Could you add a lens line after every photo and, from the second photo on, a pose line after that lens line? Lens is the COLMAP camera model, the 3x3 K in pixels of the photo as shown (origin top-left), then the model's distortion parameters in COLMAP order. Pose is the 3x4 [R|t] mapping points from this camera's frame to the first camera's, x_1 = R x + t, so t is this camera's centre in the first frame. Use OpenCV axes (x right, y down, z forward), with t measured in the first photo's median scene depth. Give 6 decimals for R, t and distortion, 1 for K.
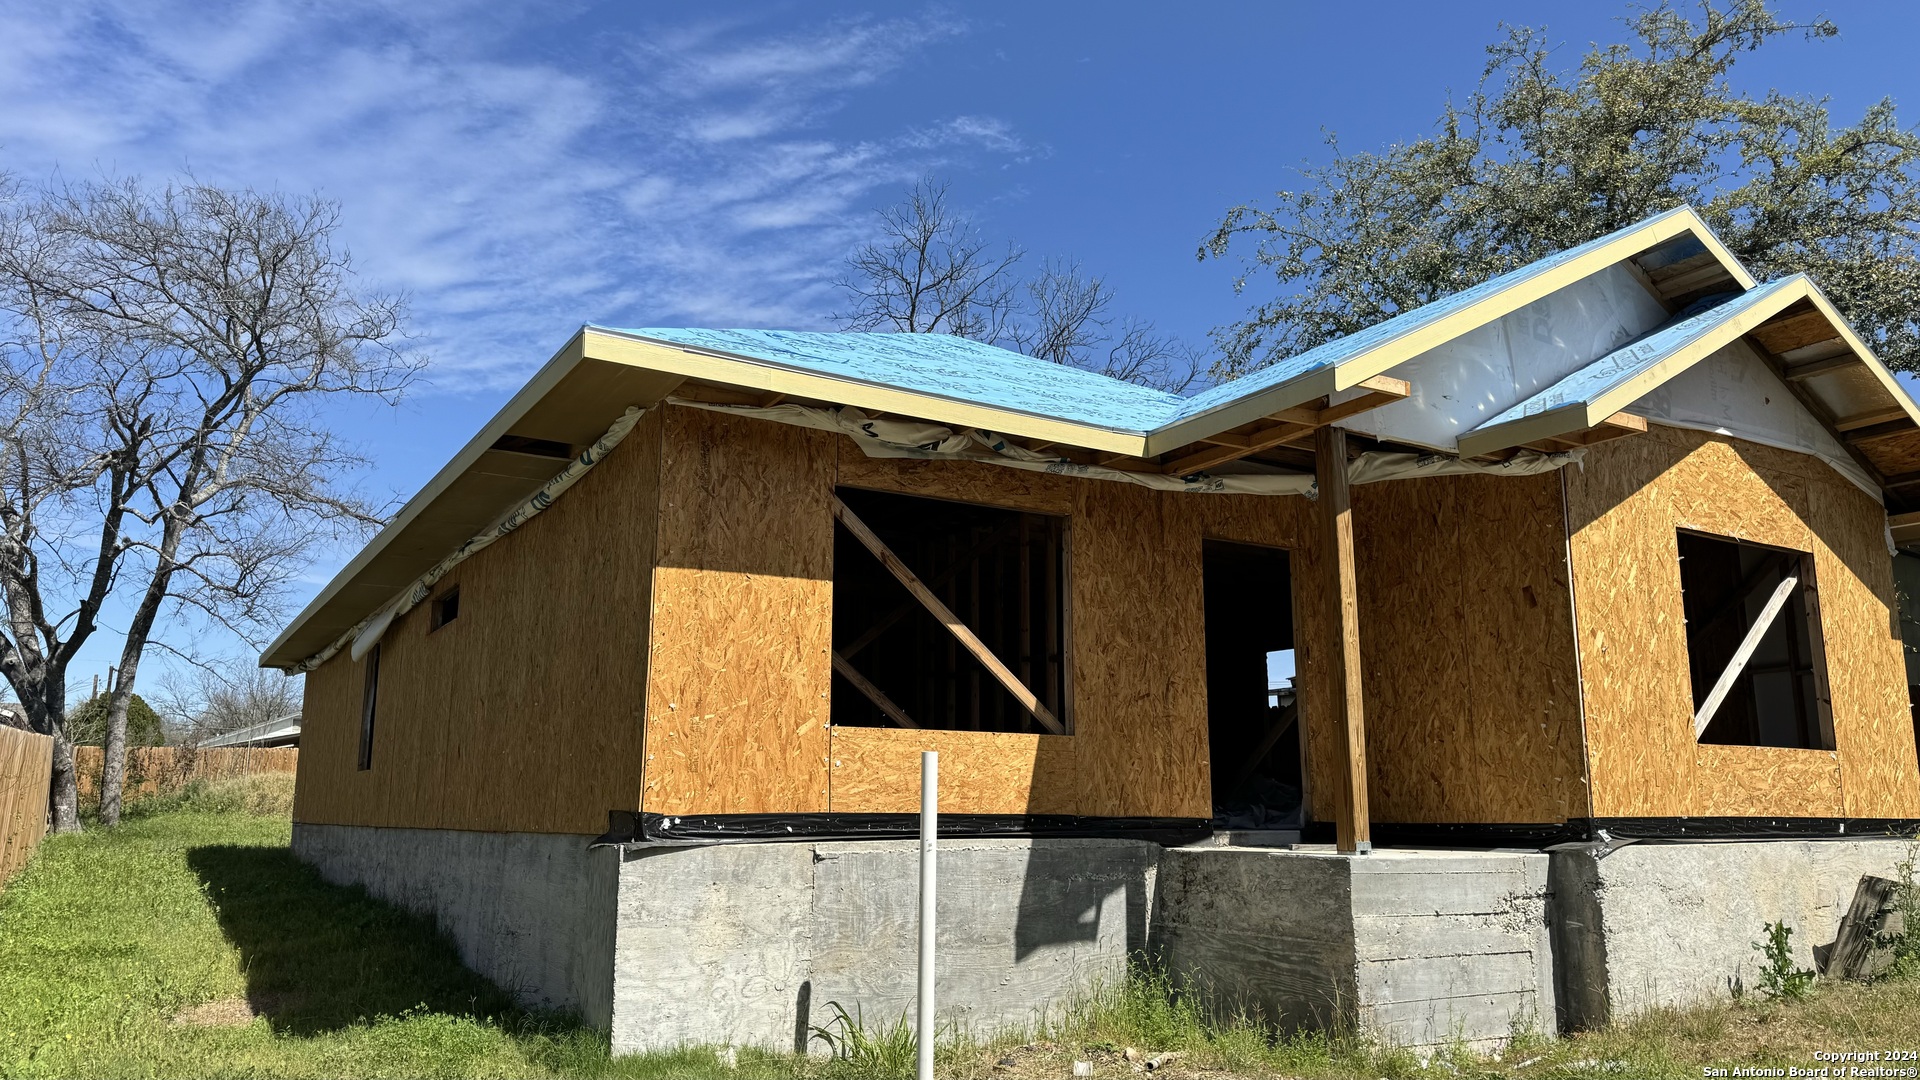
lens RADIAL K [[1335.8, 0, 960.0], [0, 1335.8, 540.0], [0, 0, 1]] dist [0.066949, -0.083608]
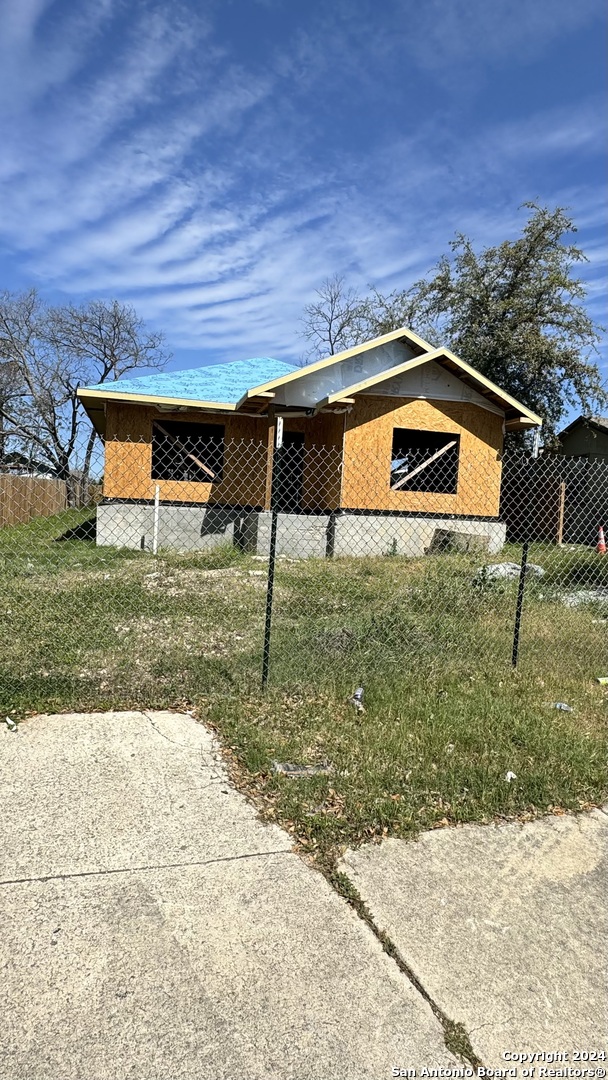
lens RADIAL K [[603.5, 0, 302.5], [0, 603.5, 559.1], [0, 0, 1]] dist [0.002277, 0.000534]
pose [[0.956026, 0.062834, -0.286471, 0.832625], [0.011978, 0.967599, 0.252206, -0.082541], [0.293036, -0.244547, 0.924298, -0.618571]]
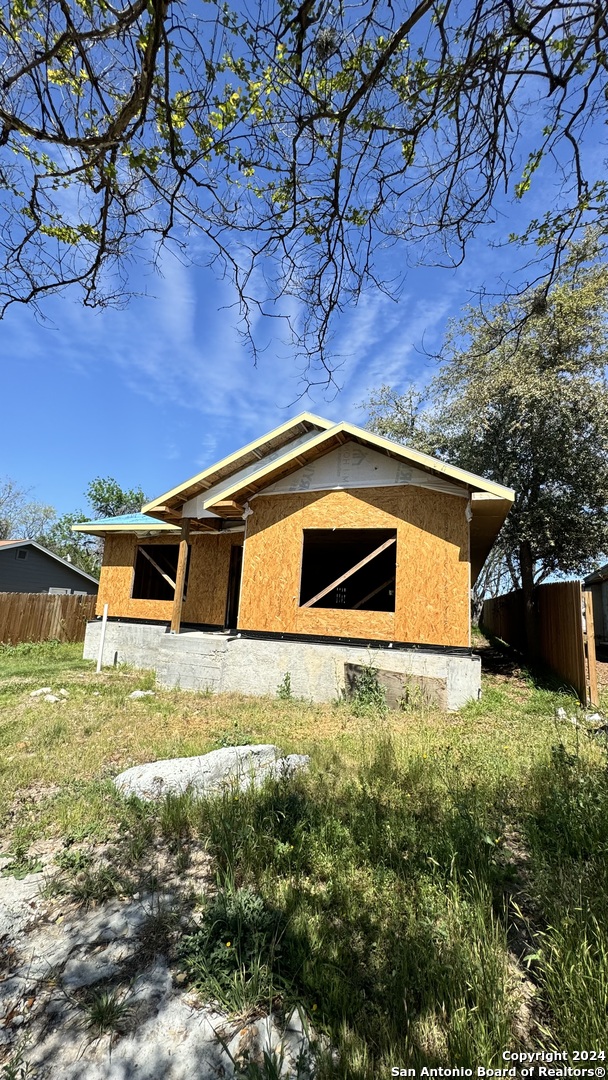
lens RADIAL K [[433.5, 0, 304.0], [0, 433.5, 540.0], [0, 0, 1]] dist [0.000154, 0.000070]
pose [[0.633846, -0.093931, -0.767734, 1.309907], [0.098482, 0.994321, -0.040346, 0.053069], [0.767164, -0.050035, 0.639497, 0.468961]]
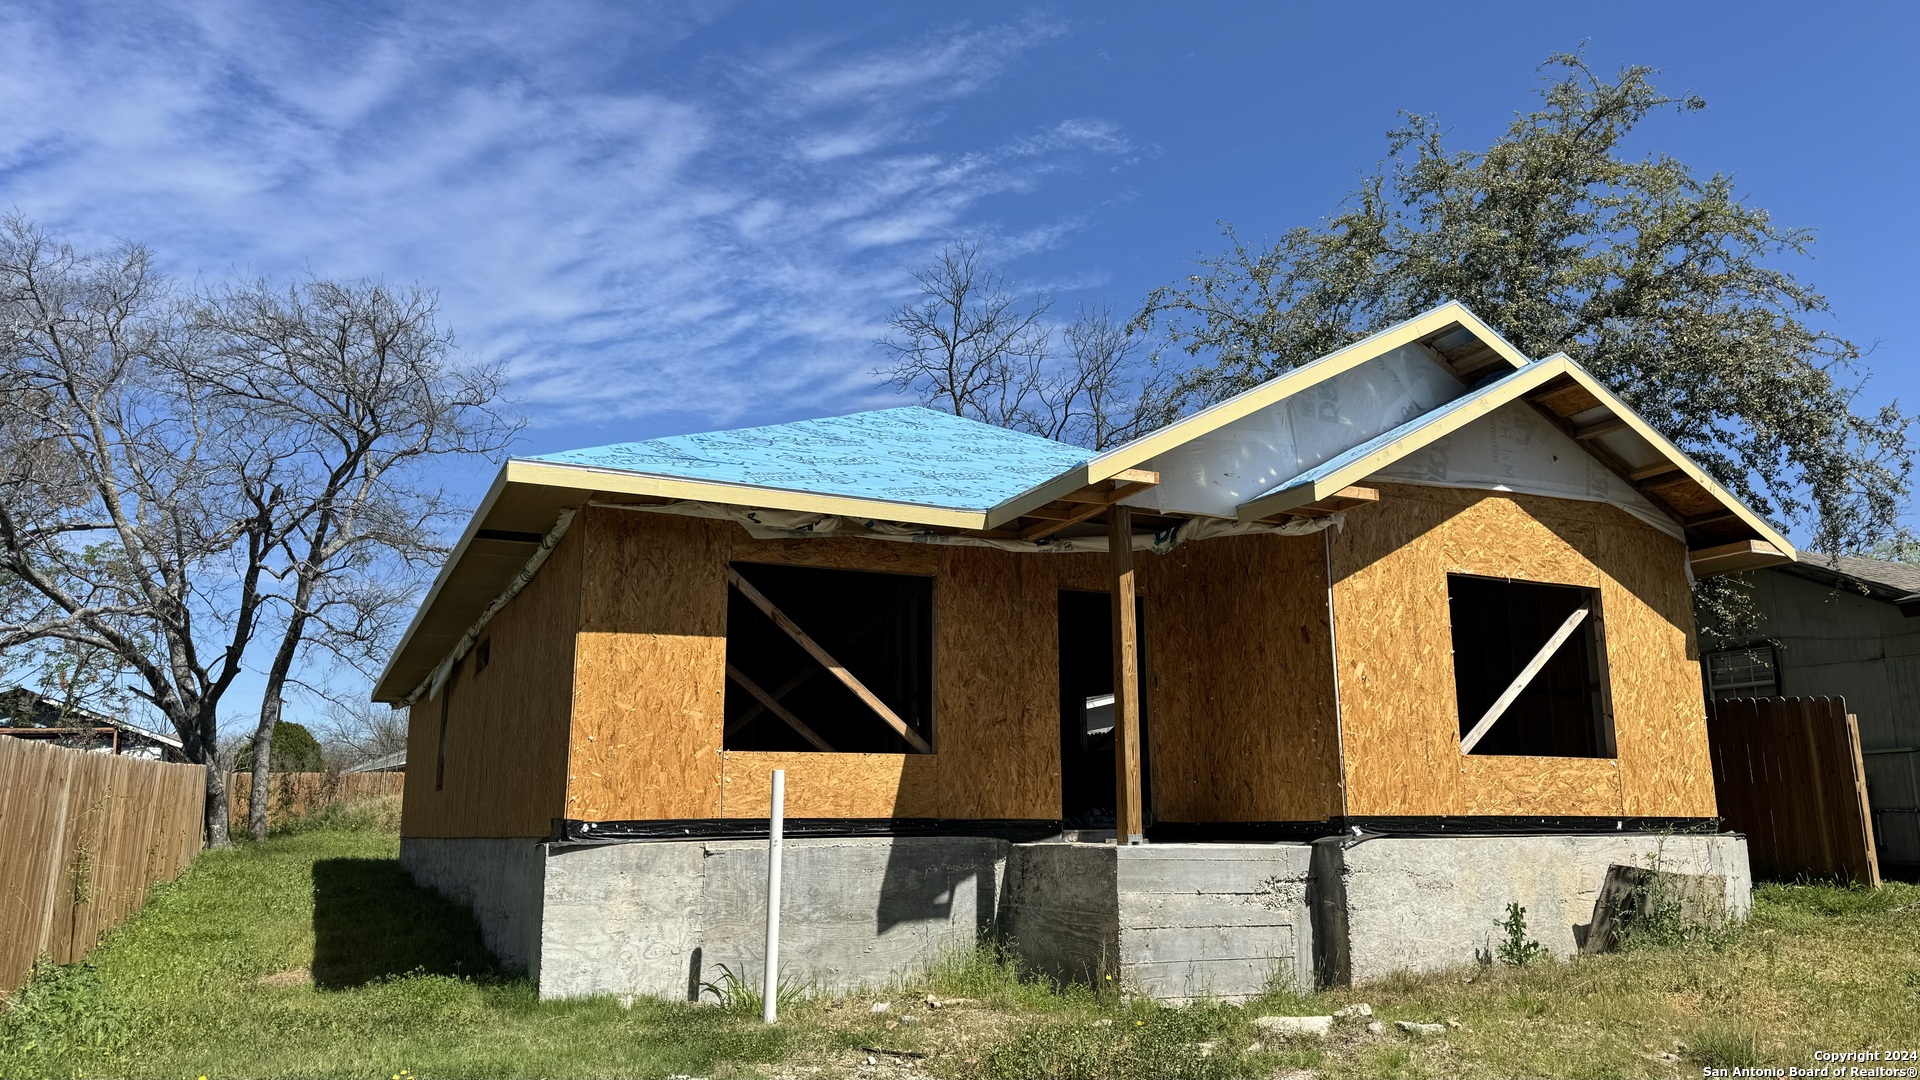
lens RADIAL K [[1362.0, 0, 979.1], [0, 1362.0, 550.2], [0, 0, 1]] dist [0.118730, -0.199427]
pose [[0.996280, -0.025444, -0.082336, 0.237225], [0.025579, 0.999673, 0.000595, -0.043890], [0.082294, -0.002699, 0.996604, -0.264493]]
